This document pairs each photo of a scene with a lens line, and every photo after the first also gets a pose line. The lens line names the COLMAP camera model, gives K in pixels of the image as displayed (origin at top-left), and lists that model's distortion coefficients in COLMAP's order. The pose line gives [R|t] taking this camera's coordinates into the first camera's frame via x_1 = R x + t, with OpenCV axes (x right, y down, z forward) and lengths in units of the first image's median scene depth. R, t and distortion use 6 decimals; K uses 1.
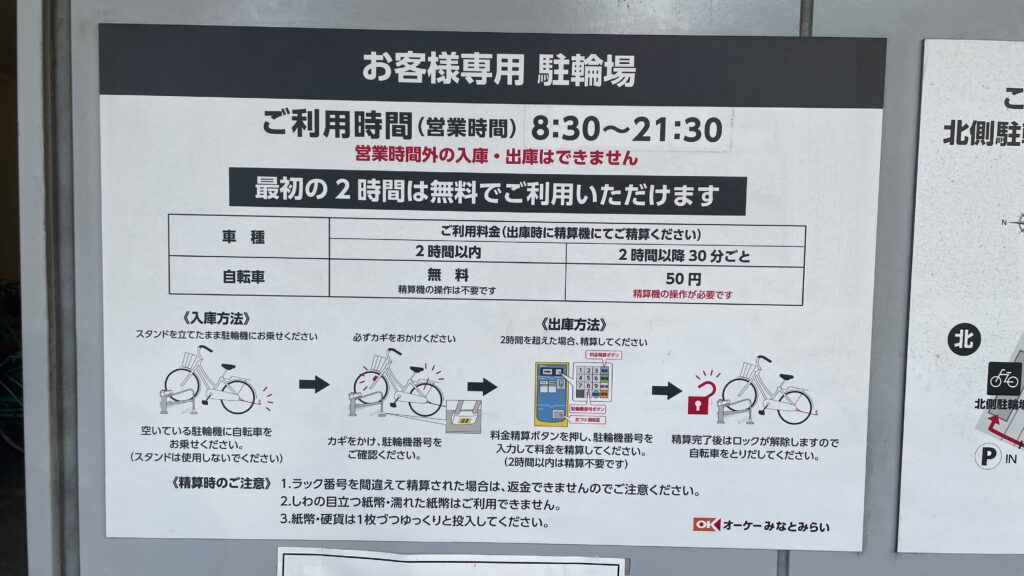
lens RADIAL K [[778.8, 0, 512.0], [0, 778.8, 288.0], [0, 0, 1]] dist [0.110681, -0.164371]
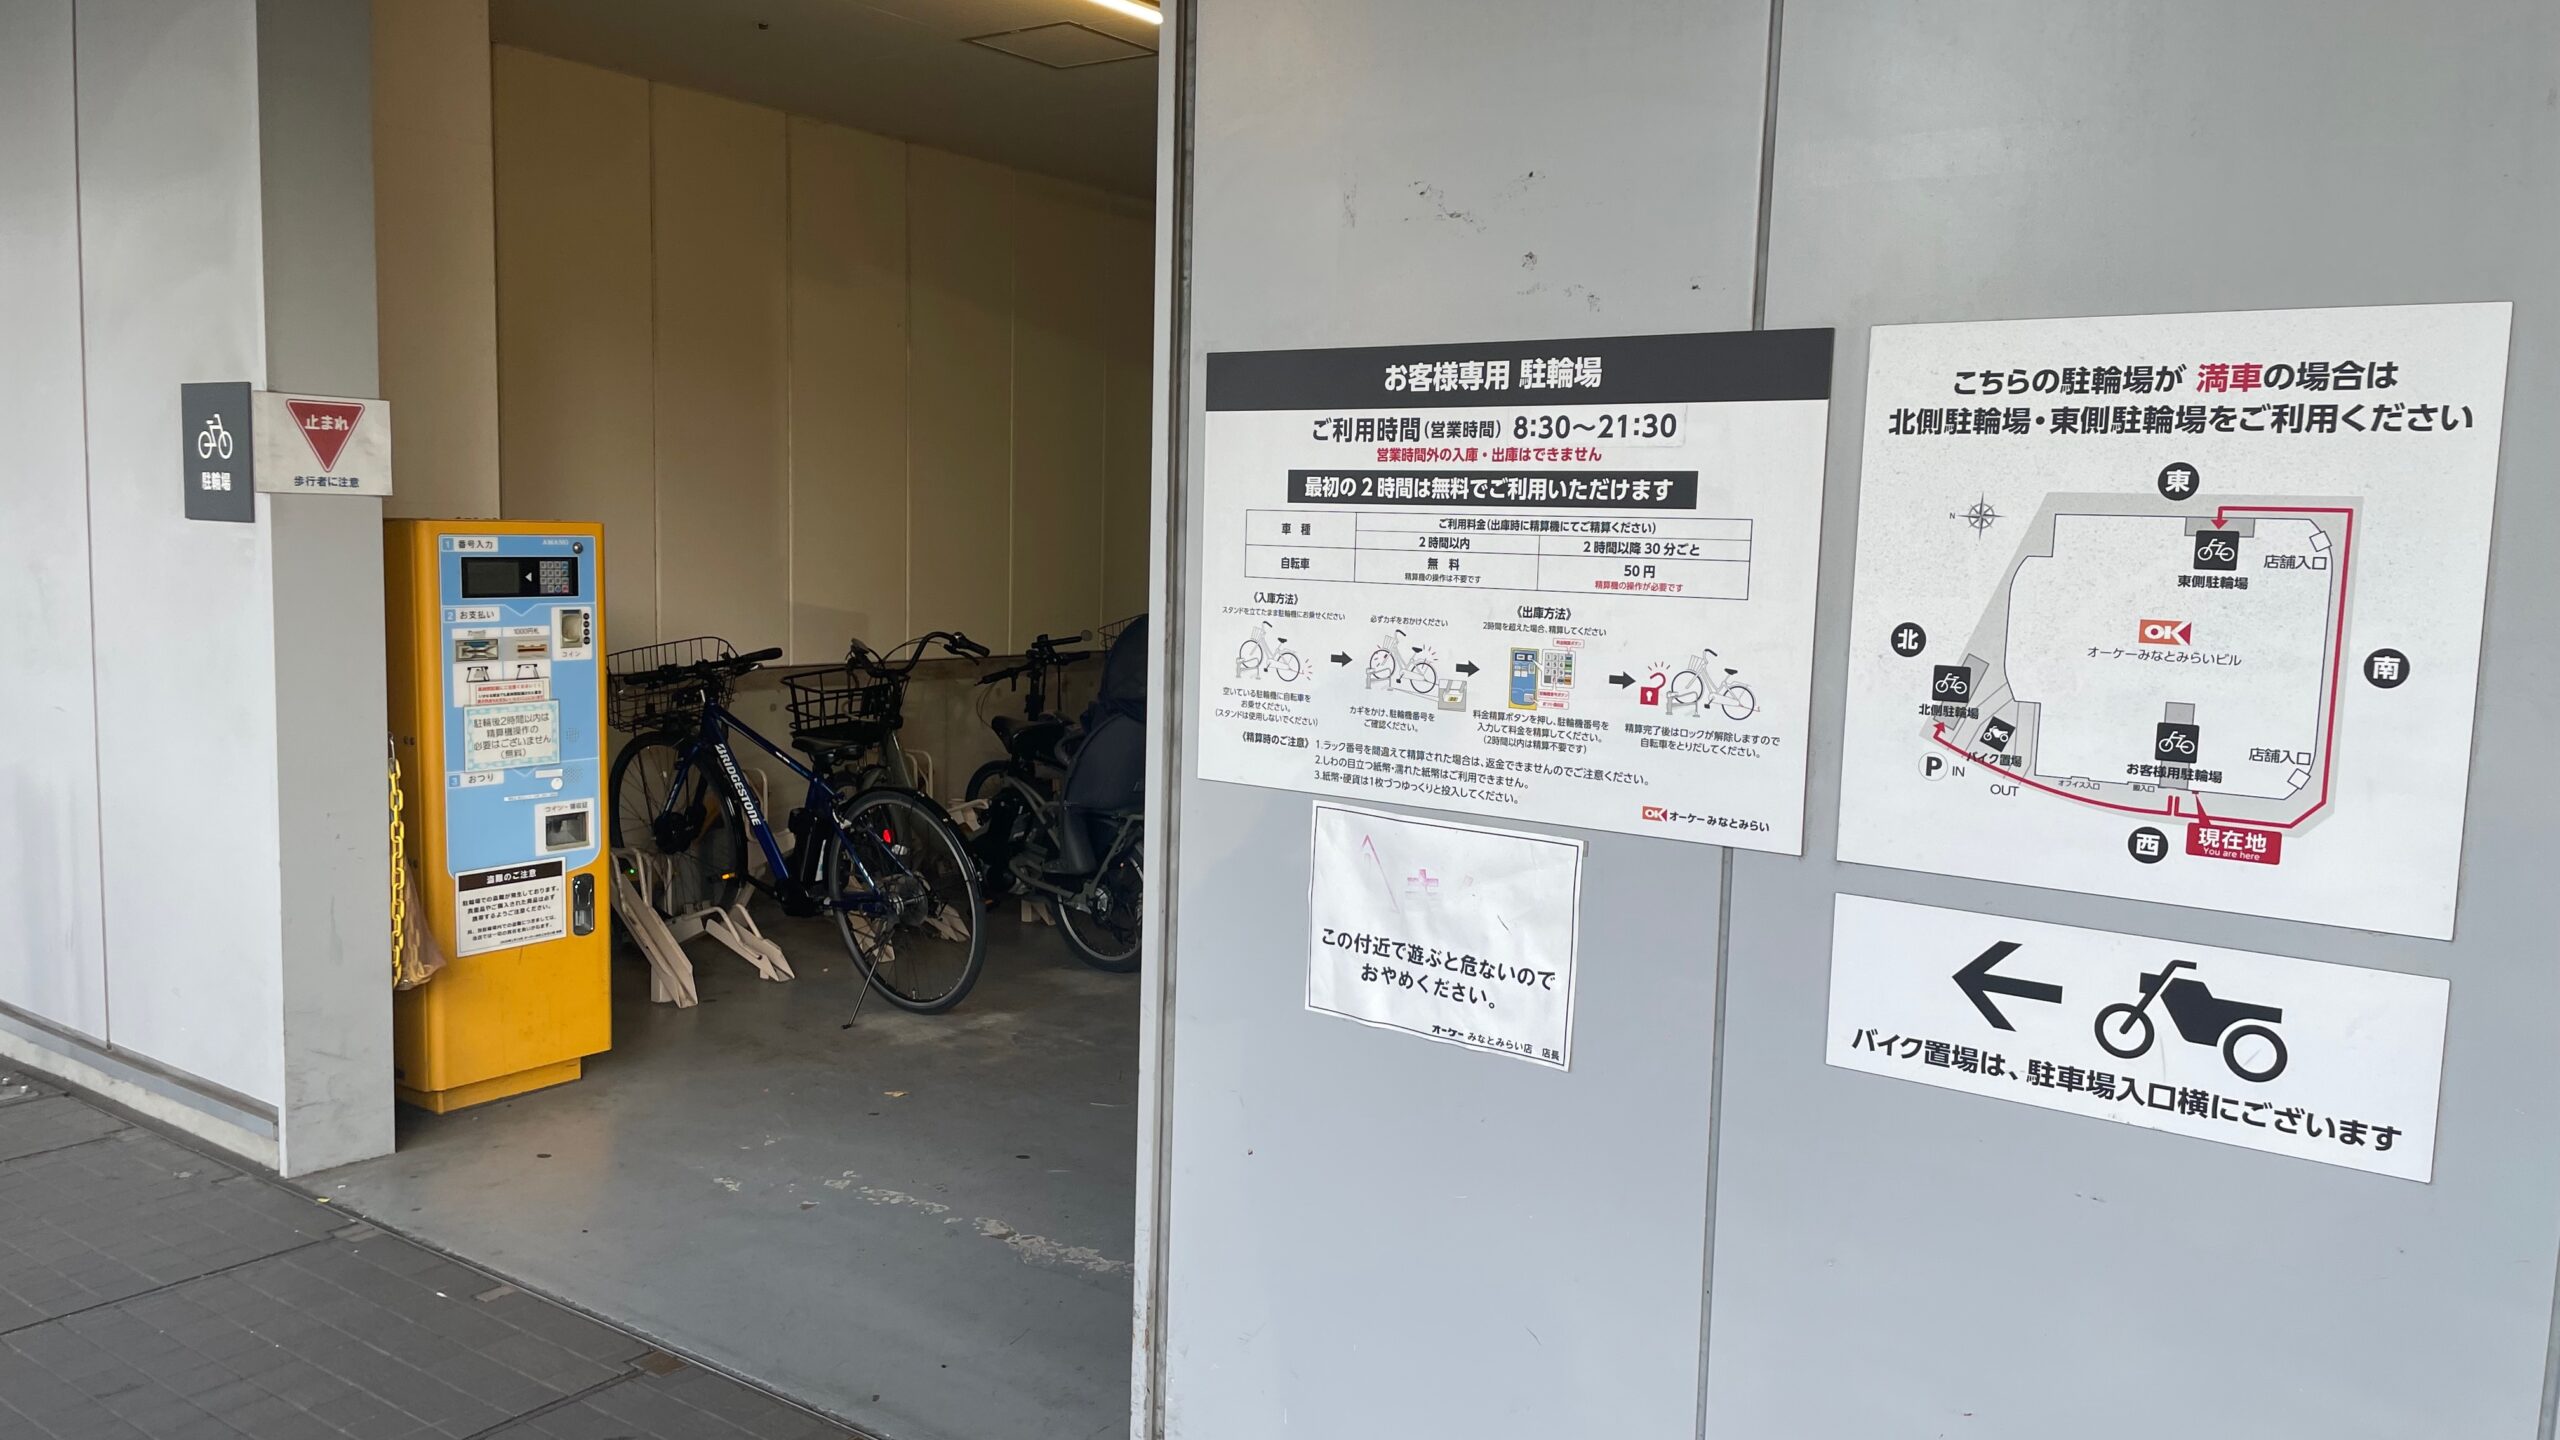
lens RADIAL K [[1946.9, 0, 1280.0], [0, 1946.9, 720.0], [0, 0, 1]] dist [0.110681, -0.164371]
pose [[0.803140, 0.062776, -0.592473, 1.368361], [-0.049447, 0.998026, 0.038717, 0.106826], [0.593734, -0.001799, 0.804659, -1.339562]]
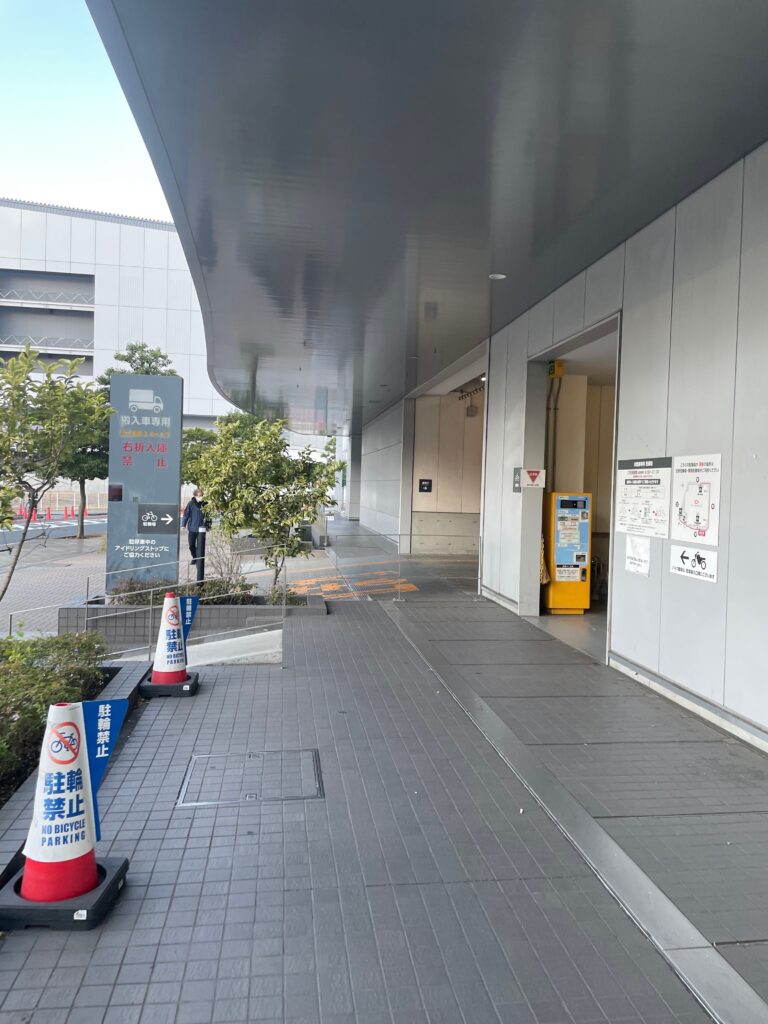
lens RADIAL K [[785.6, 0, 384.0], [0, 785.6, 512.0], [0, 0, 1]] dist [0.083234, 0.000023]
pose [[0.129064, 0.016087, -0.991506, 6.380162], [-0.087171, 0.996182, 0.004816, 0.292480], [0.987797, 0.085809, 0.129973, -2.031900]]
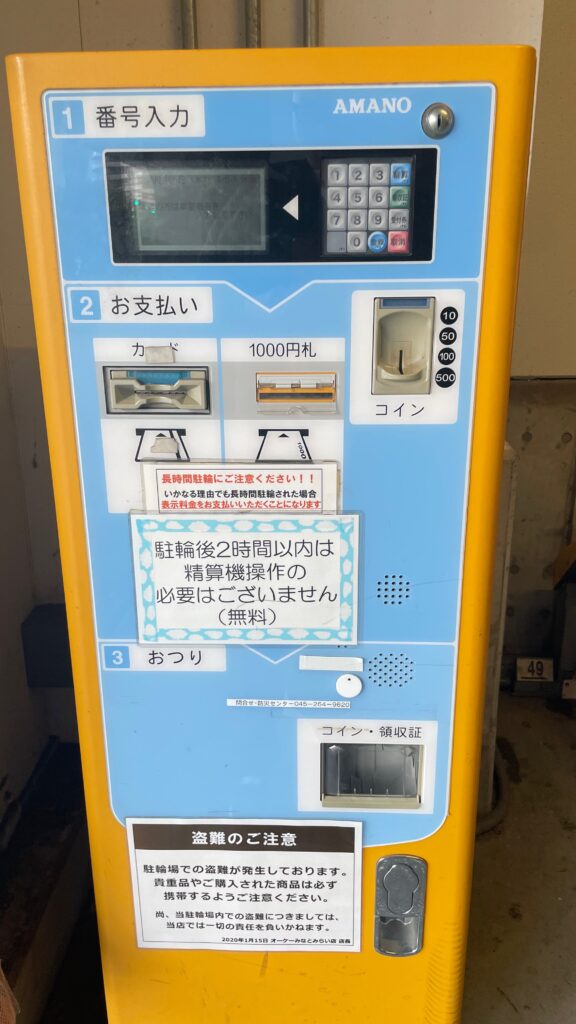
lens RADIAL K [[778.8, 0, 288.0], [0, 778.8, 512.0], [0, 0, 1]] dist [0.110681, -0.164371]
pose [[-0.040852, 0.302687, -0.952214, -2.511848], [-0.060108, 0.950539, 0.304733, 0.080178], [0.997356, 0.069685, -0.020637, 1.745018]]
